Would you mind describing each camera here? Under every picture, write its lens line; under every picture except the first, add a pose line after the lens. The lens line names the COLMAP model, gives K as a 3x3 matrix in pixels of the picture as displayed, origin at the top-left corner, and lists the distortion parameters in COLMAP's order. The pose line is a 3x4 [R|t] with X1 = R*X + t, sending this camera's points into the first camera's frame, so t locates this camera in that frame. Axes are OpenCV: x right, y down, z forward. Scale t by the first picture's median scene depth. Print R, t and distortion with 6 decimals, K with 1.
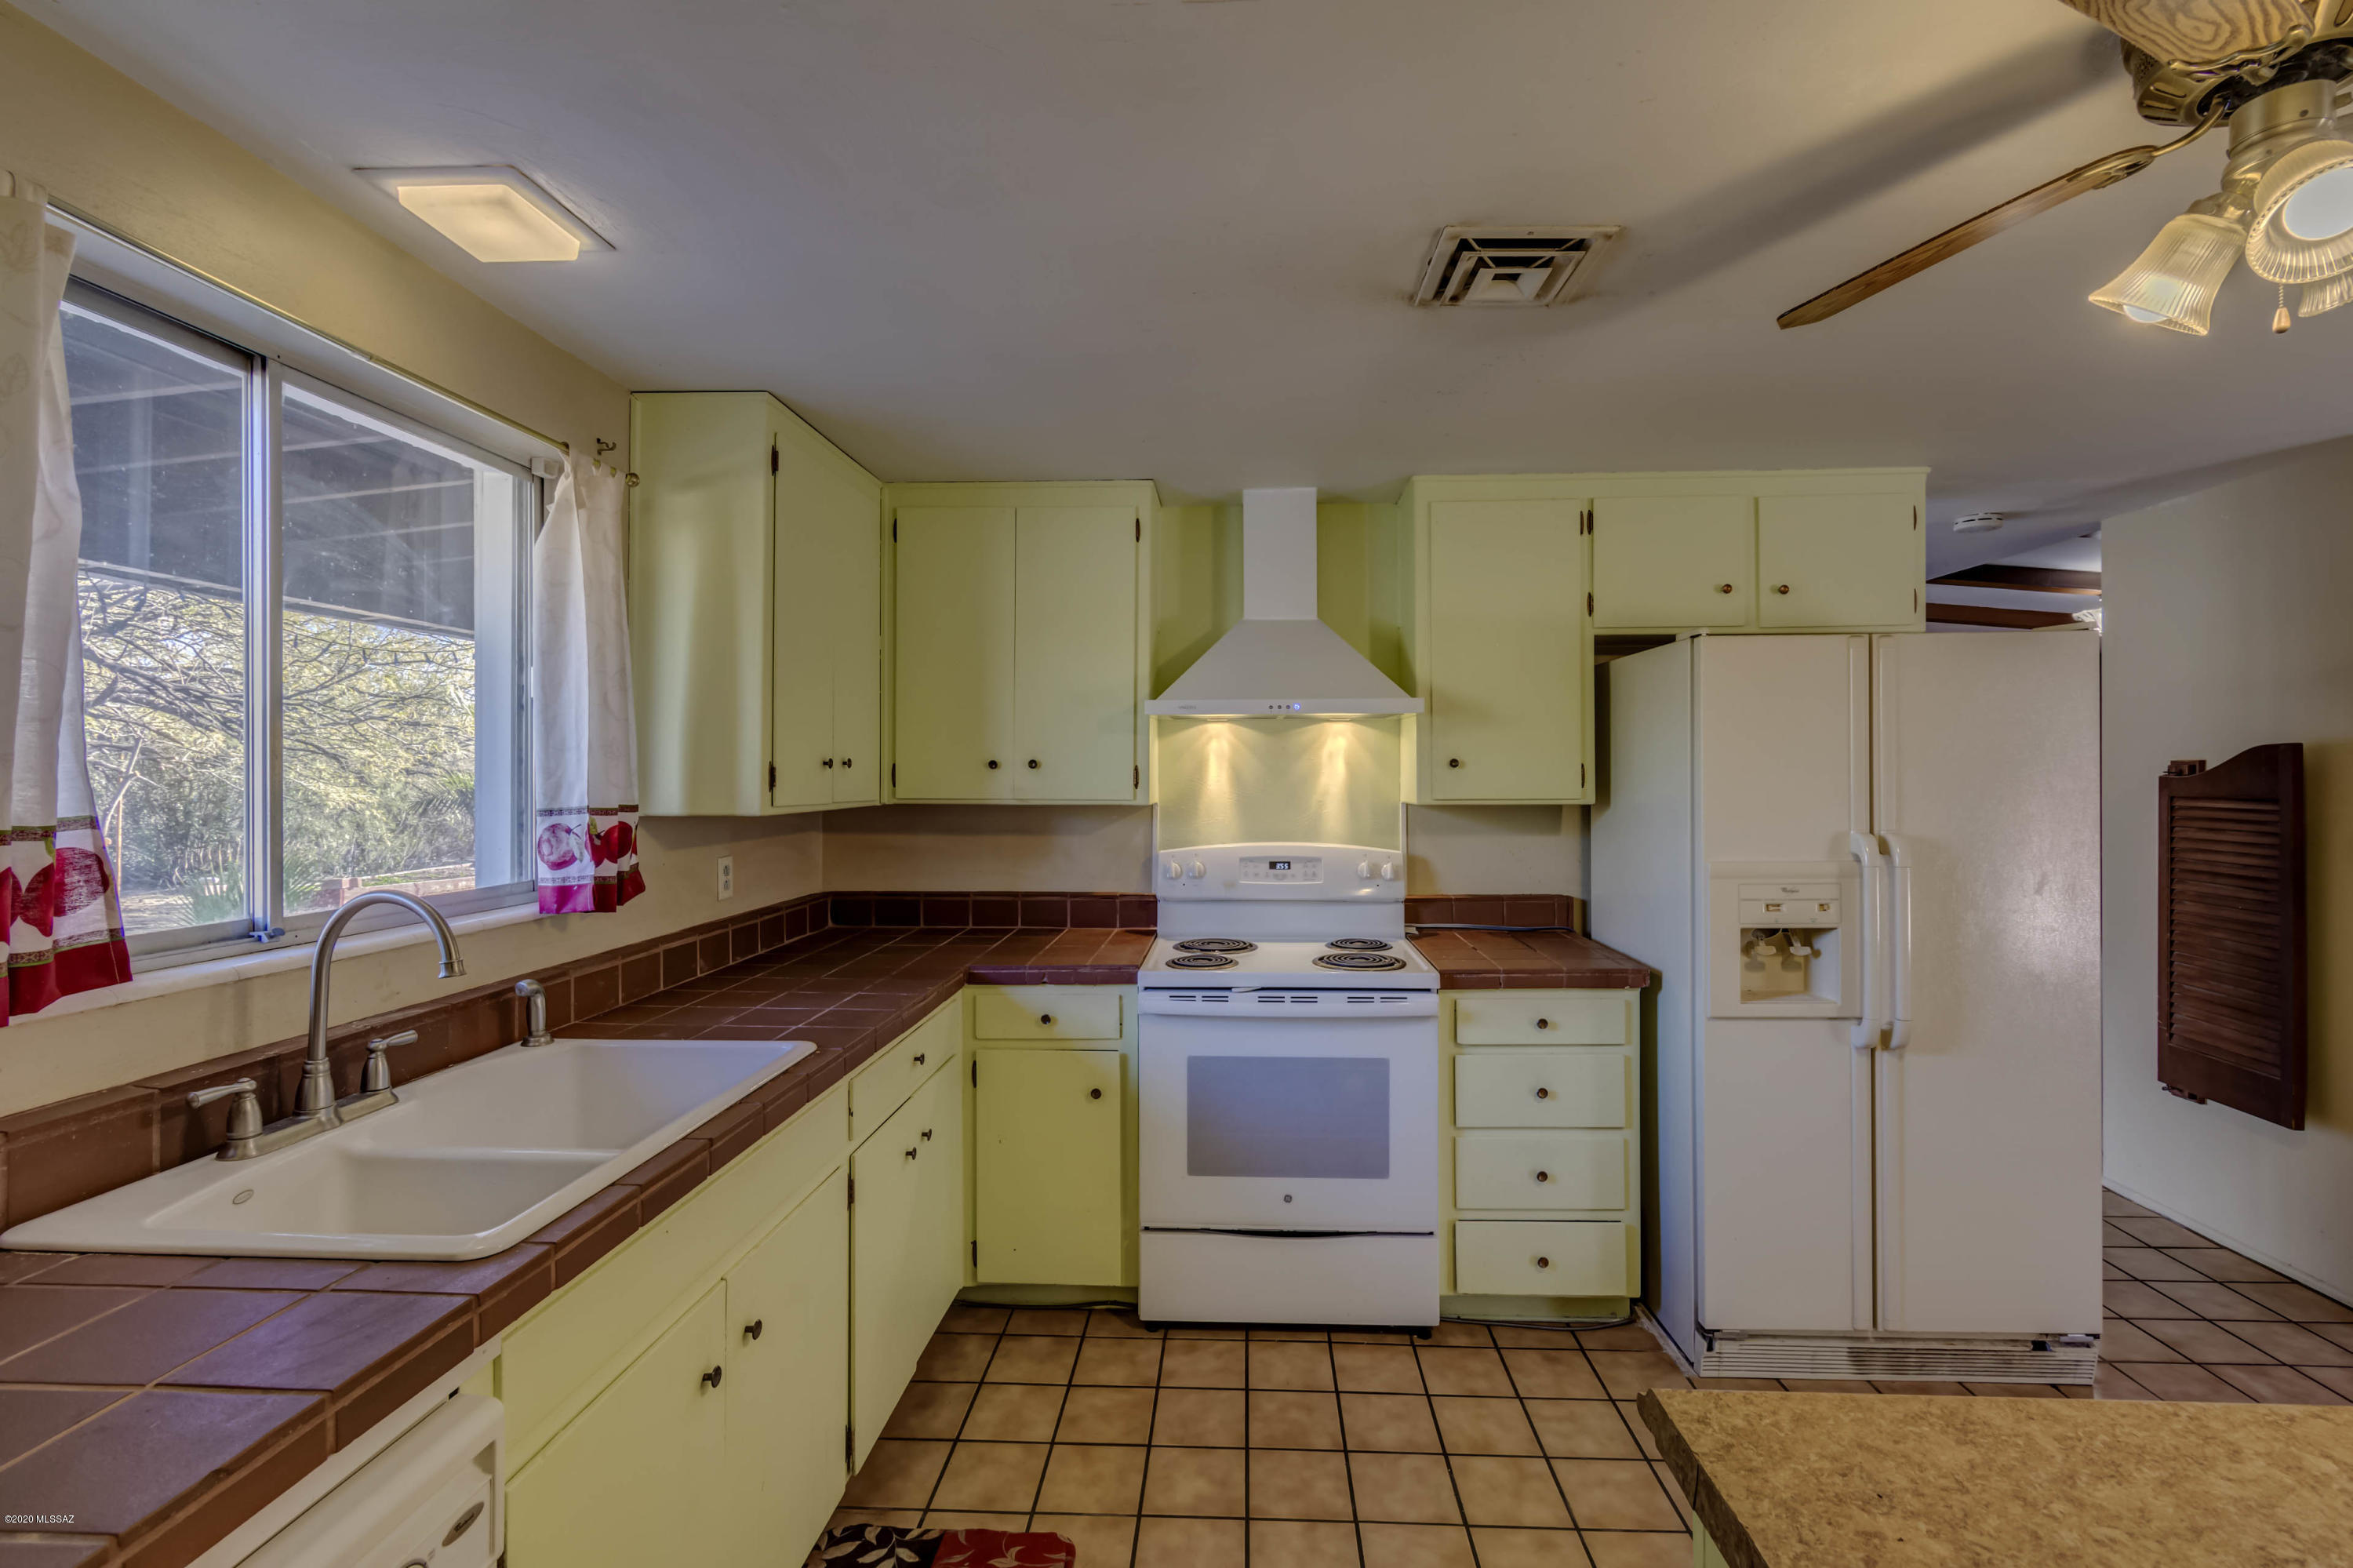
lens RADIAL K [[1038.8, 0, 1194.8], [0, 1038.8, 775.9], [0, 0, 1]] dist [0.001855, -0.000887]
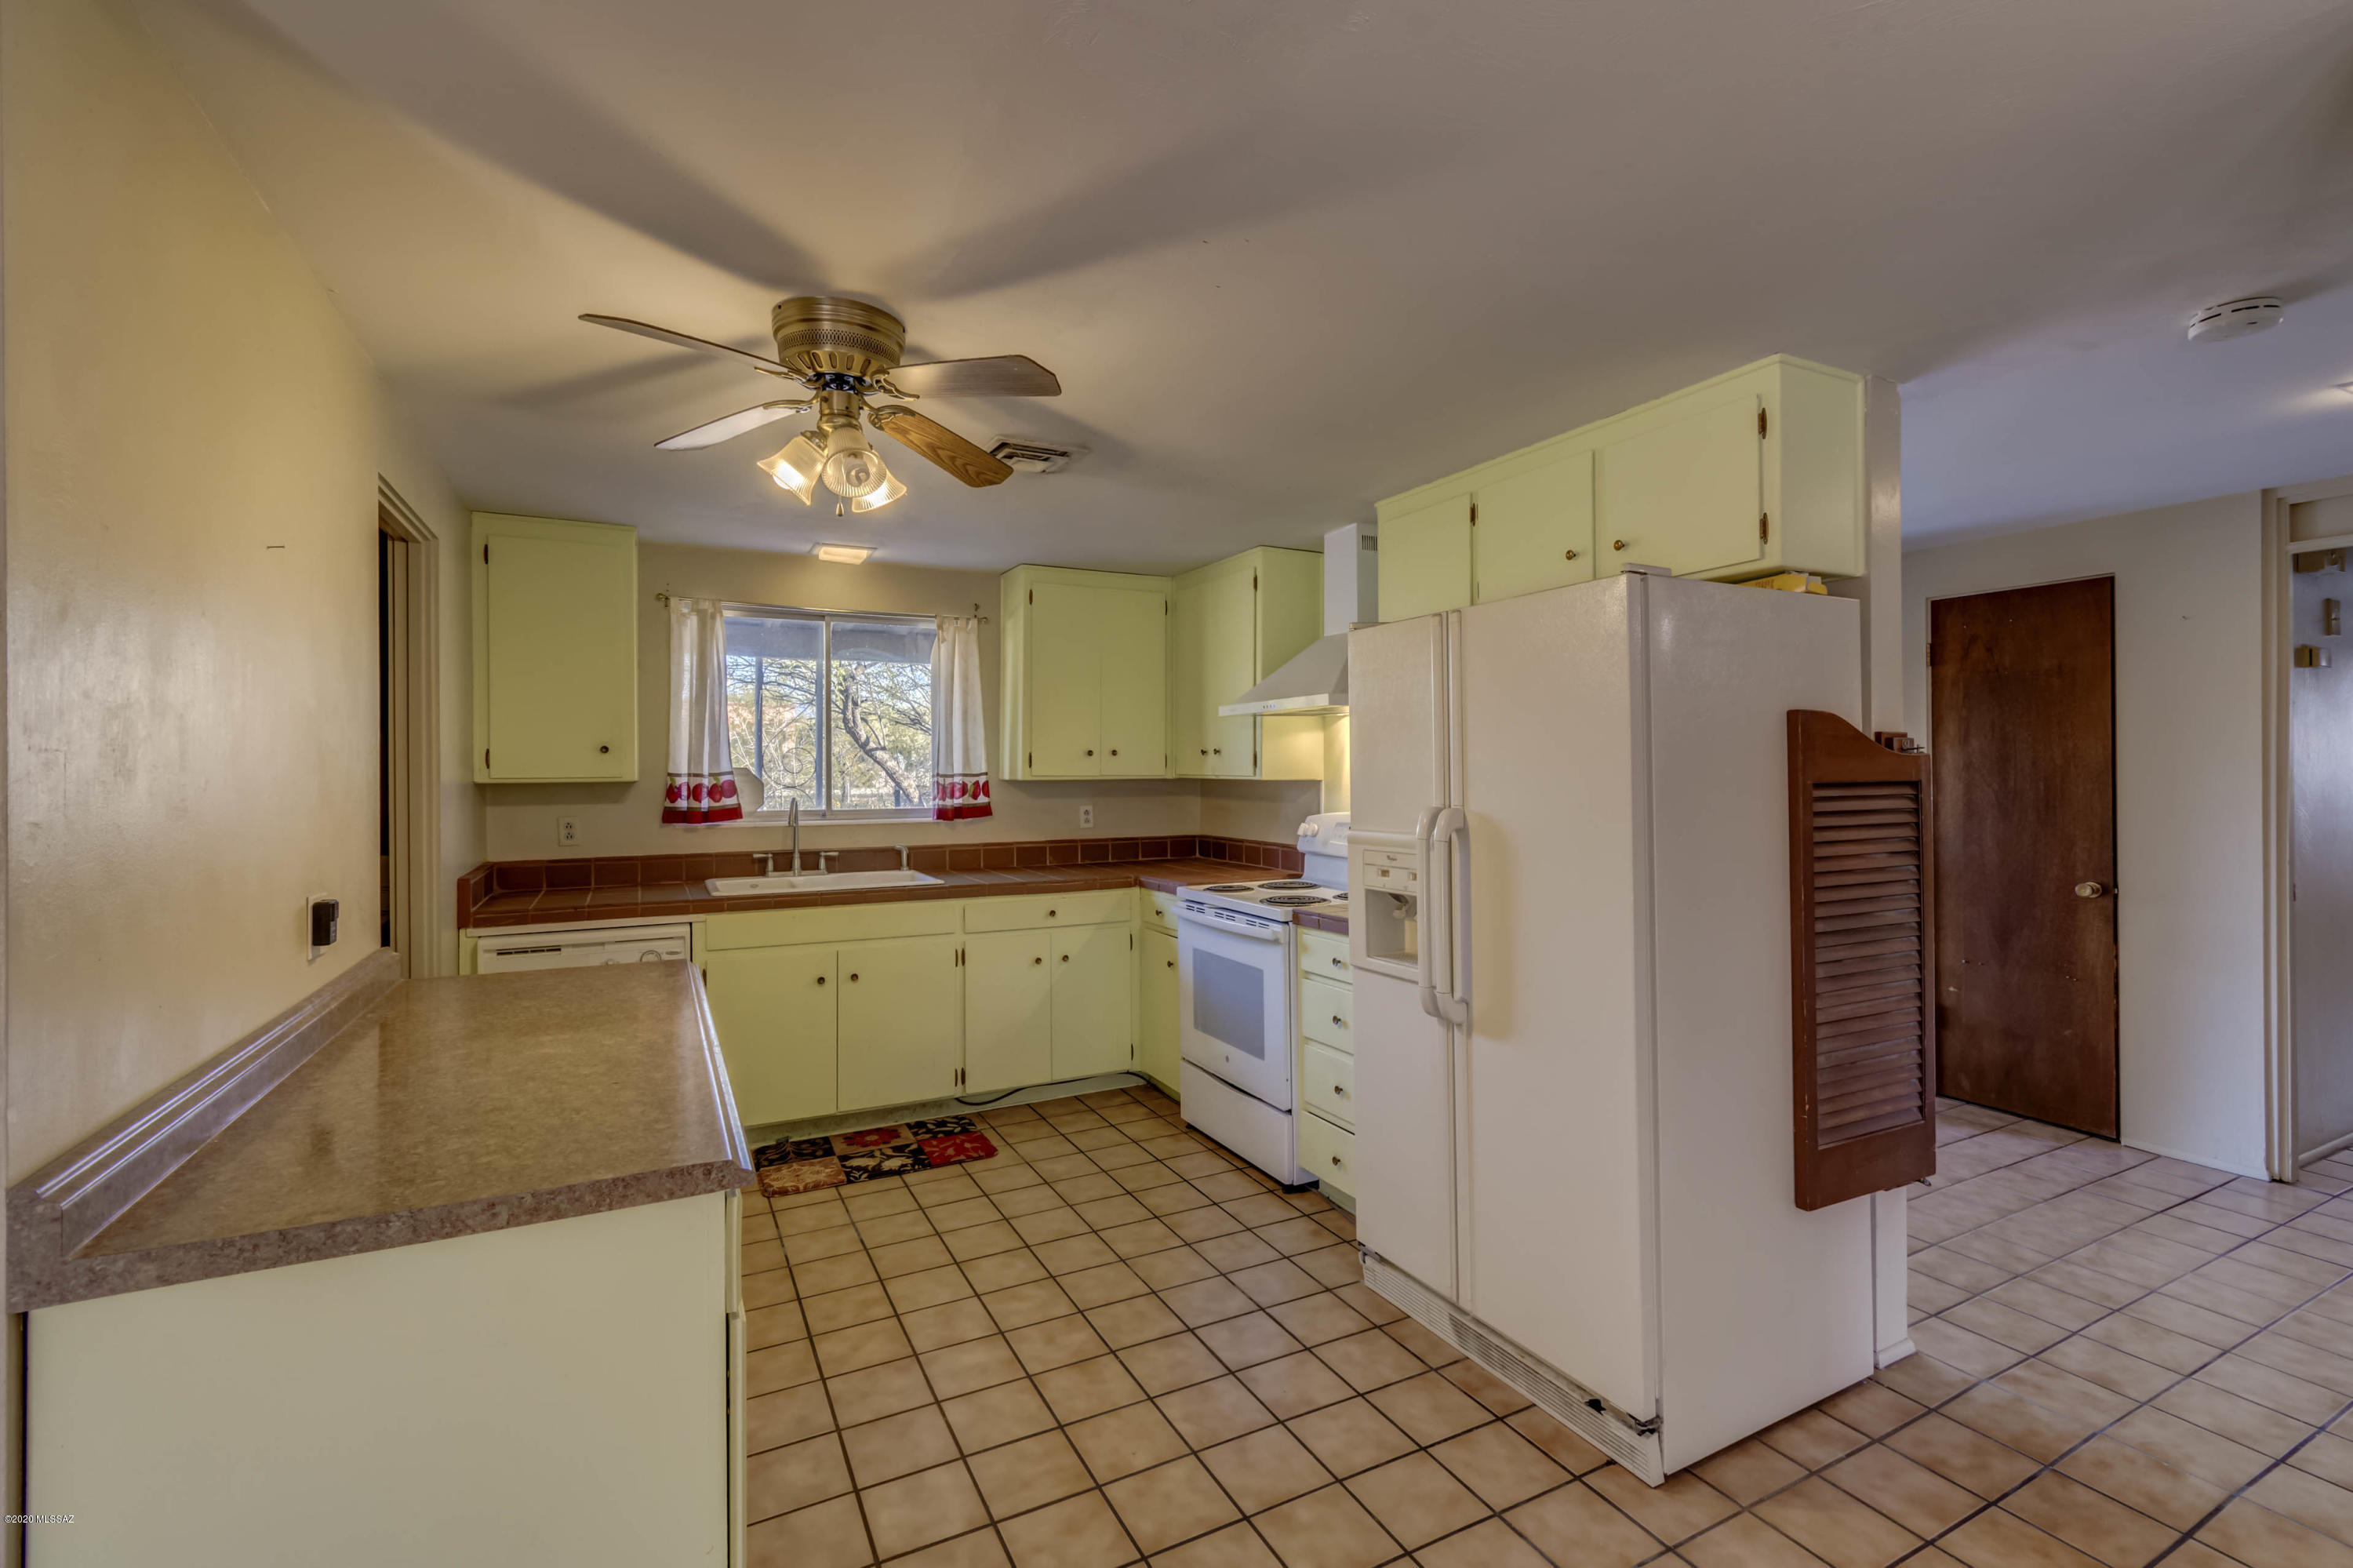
lens RADIAL K [[1038.8, 0, 1194.6], [0, 1038.8, 768.6], [0, 0, 1]] dist [0.001855, -0.000887]
pose [[0.509667, -0.000585, -0.860371, 1.269762], [0.001695, 0.999999, 0.000324, 0.014609], [0.860370, -0.001623, 0.509667, 0.246863]]
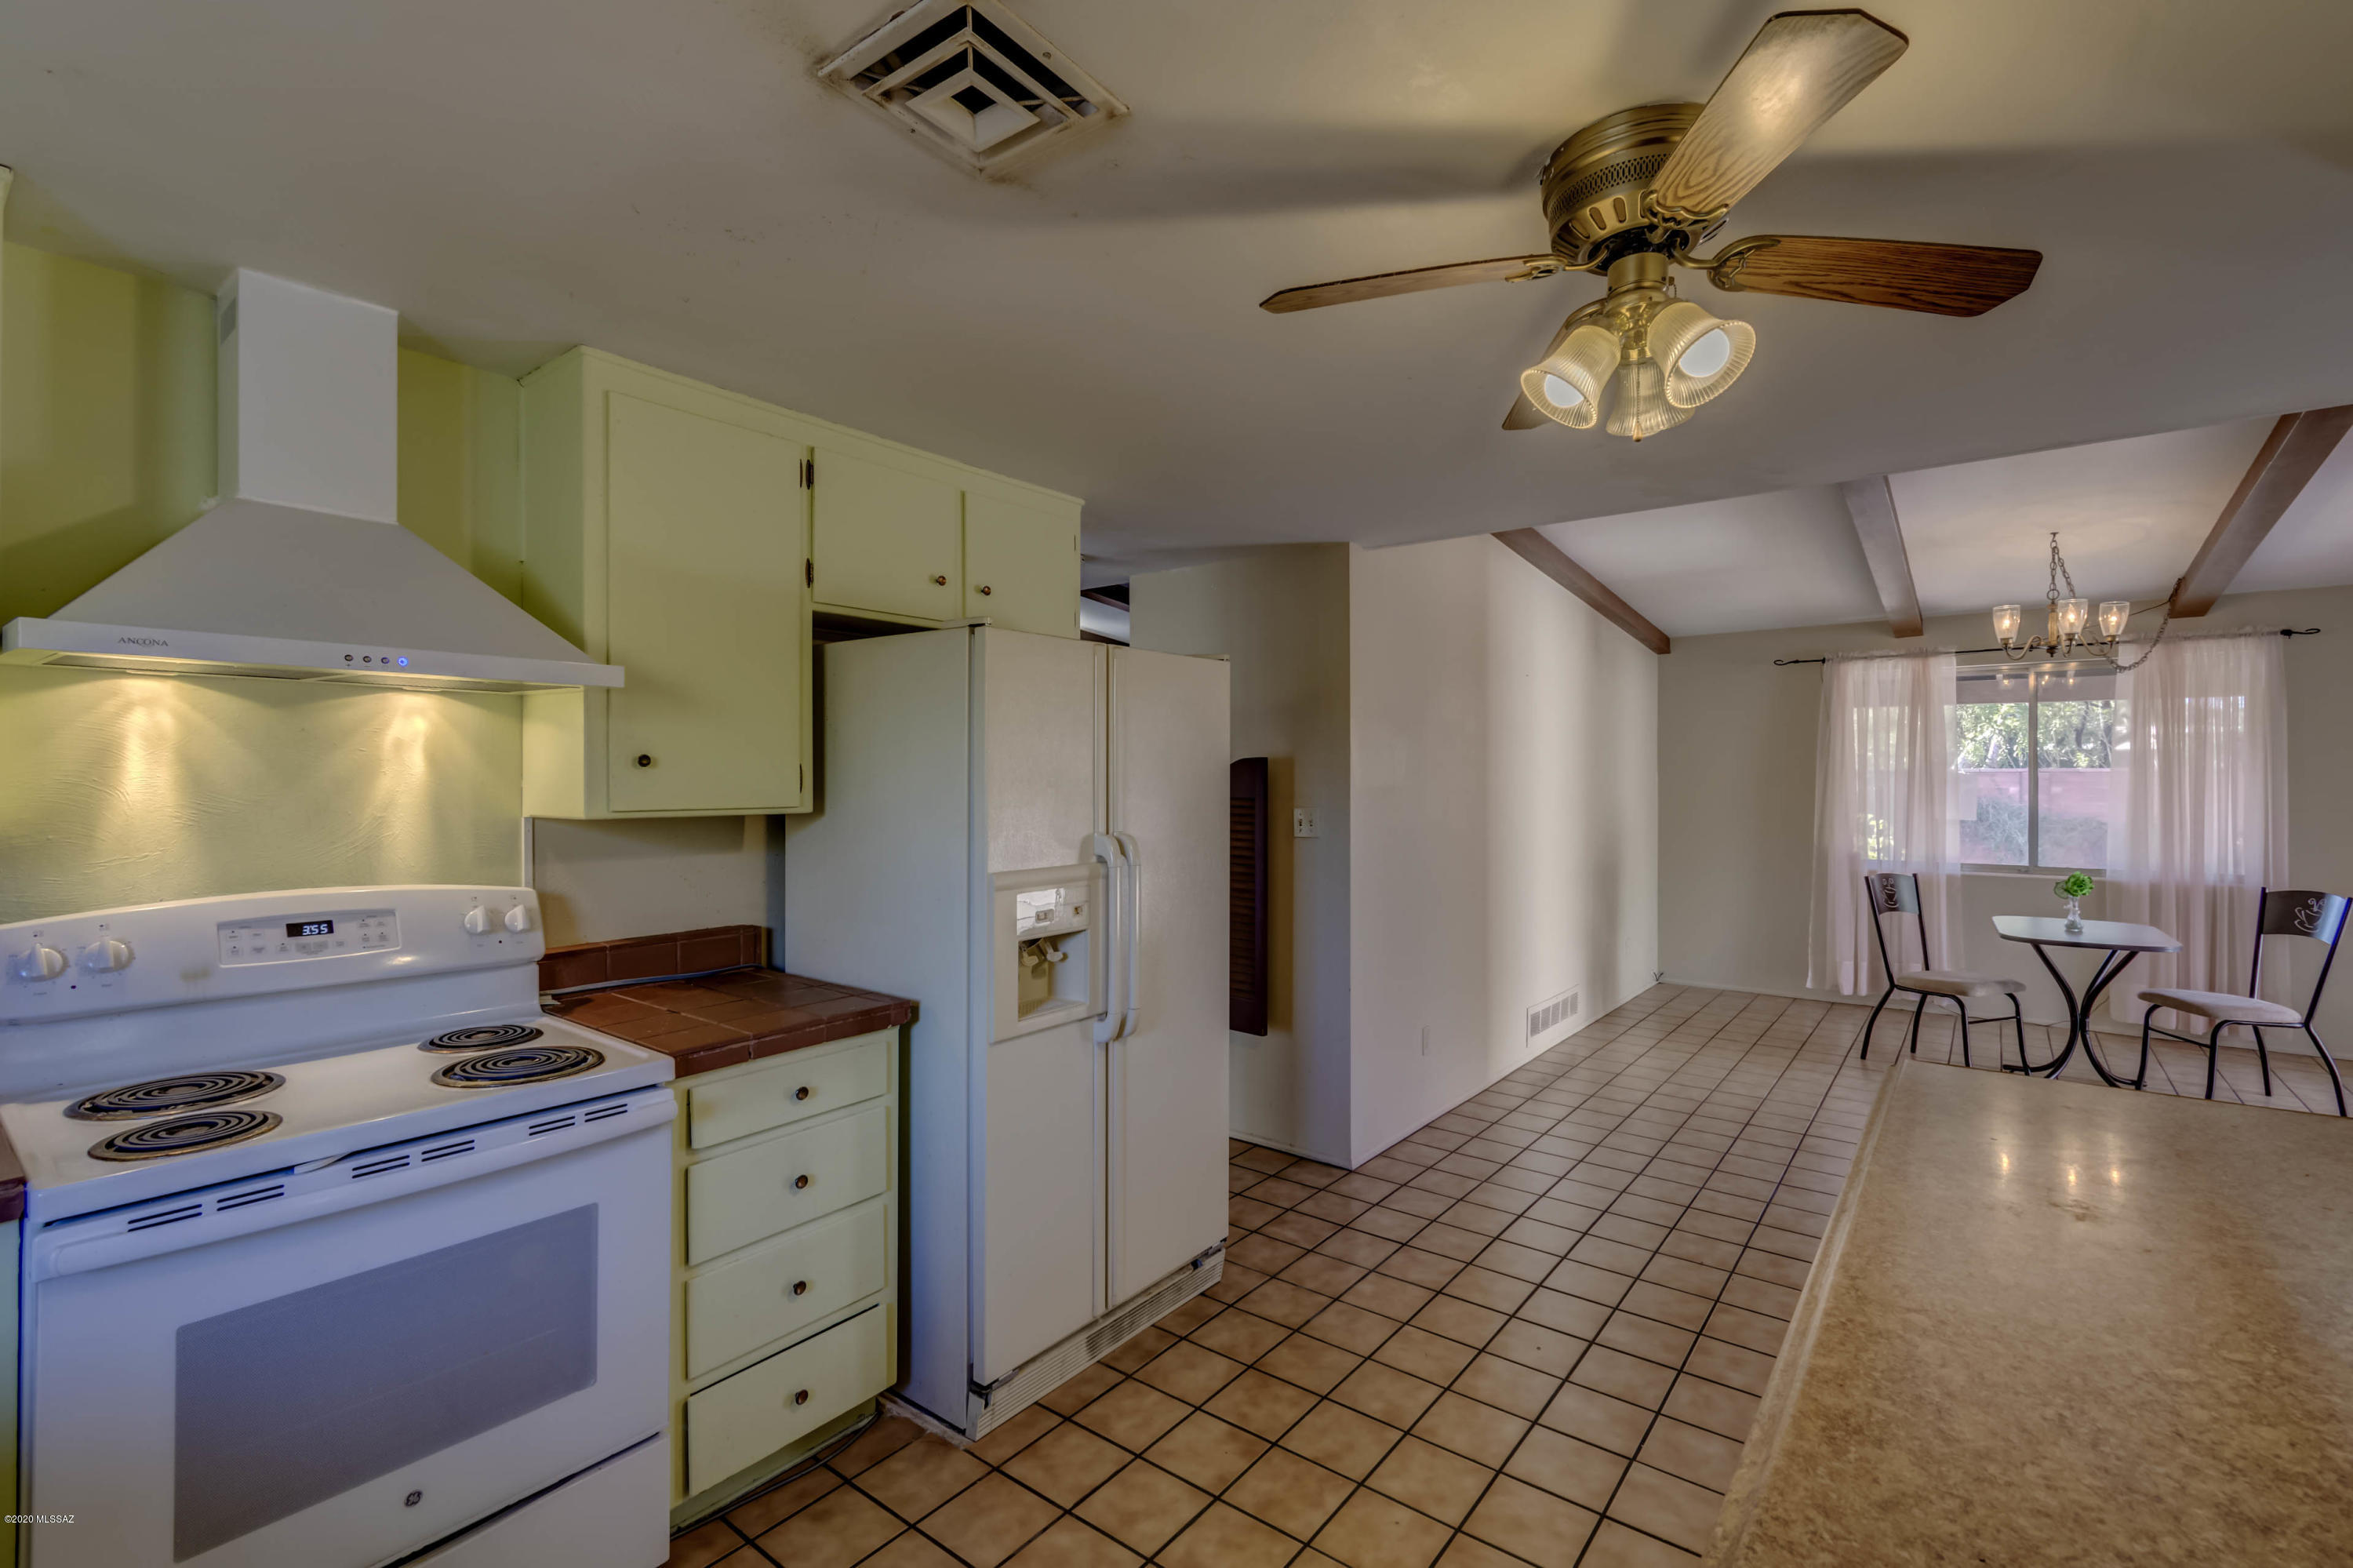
lens RADIAL K [[1038.8, 0, 1200.0], [0, 1038.8, 776.8], [0, 0, 1]] dist [0.001855, -0.000887]
pose [[0.566489, 0.005403, 0.824052, -0.143298], [-0.003226, 0.999985, -0.004340, 0.000996], [-0.824063, -0.000200, 0.566498, 0.301983]]
